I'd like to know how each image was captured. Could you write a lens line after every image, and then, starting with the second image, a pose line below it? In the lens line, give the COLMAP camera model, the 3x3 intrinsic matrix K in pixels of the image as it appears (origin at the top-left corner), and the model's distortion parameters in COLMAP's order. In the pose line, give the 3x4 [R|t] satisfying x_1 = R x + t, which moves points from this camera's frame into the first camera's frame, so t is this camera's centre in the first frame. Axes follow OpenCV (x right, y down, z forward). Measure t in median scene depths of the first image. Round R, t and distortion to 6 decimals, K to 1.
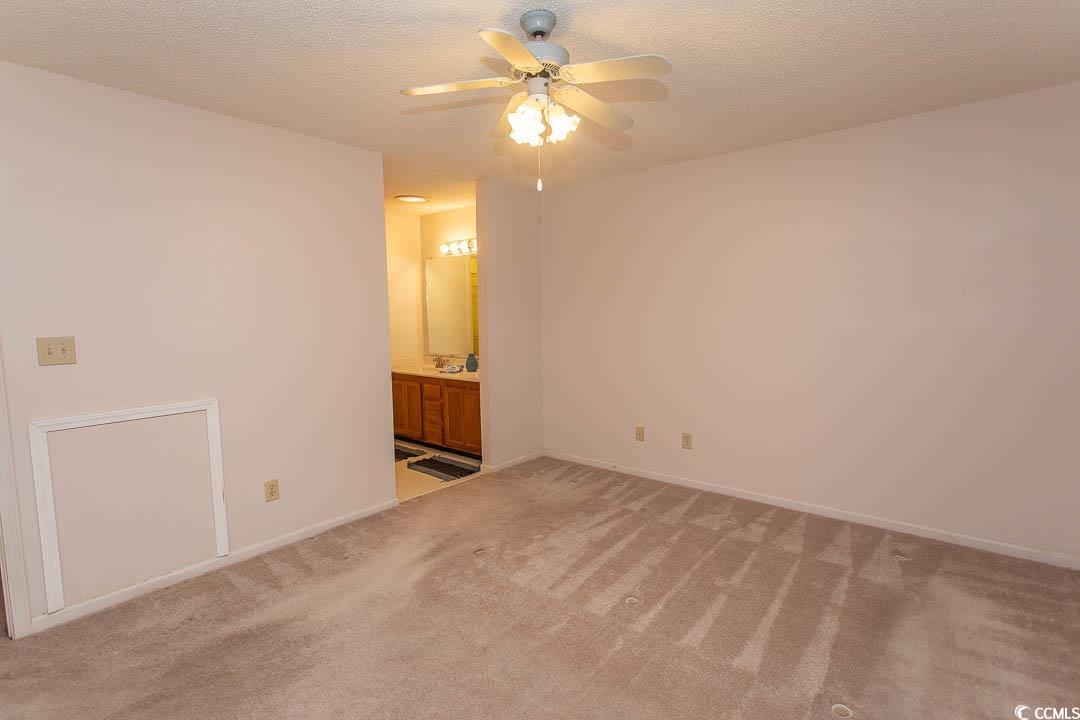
lens RADIAL K [[522.4, 0, 540.9], [0, 522.4, 363.8], [0, 0, 1]] dist [-0.001534, -0.001935]
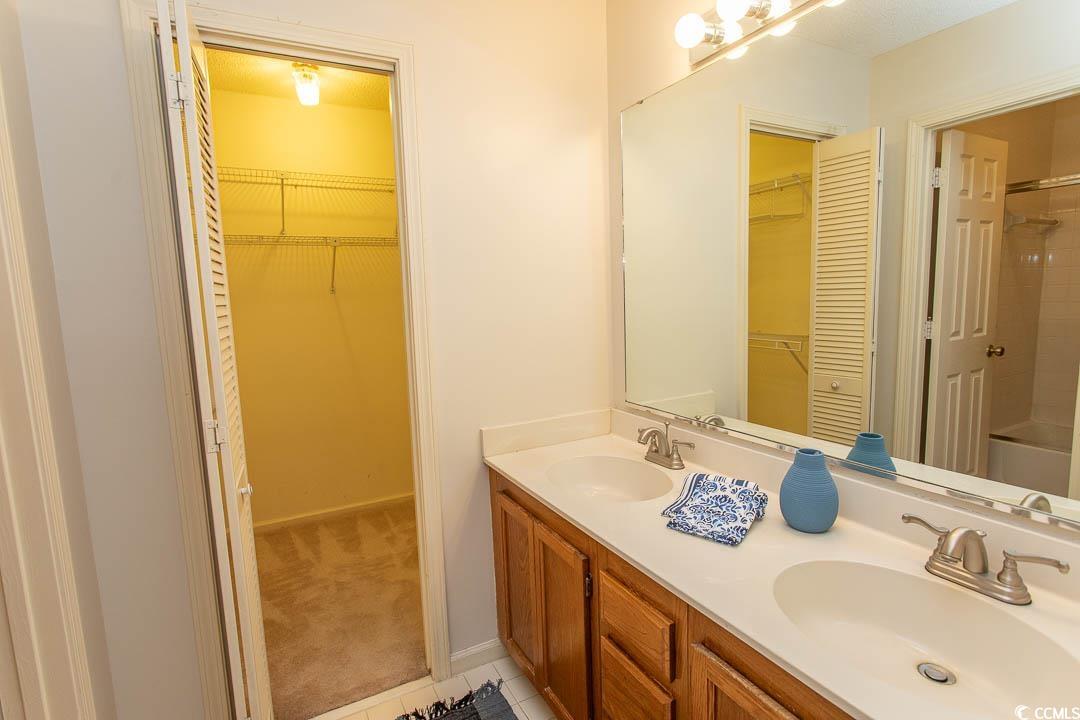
lens RADIAL K [[522.4, 0, 538.9], [0, 522.4, 368.9], [0, 0, 1]] dist [-0.001534, -0.001935]
pose [[0.925564, 0.033224, -0.377131, -0.147190], [-0.017525, 0.998834, 0.044984, -0.058801], [0.378186, -0.035026, 0.925067, 0.701398]]
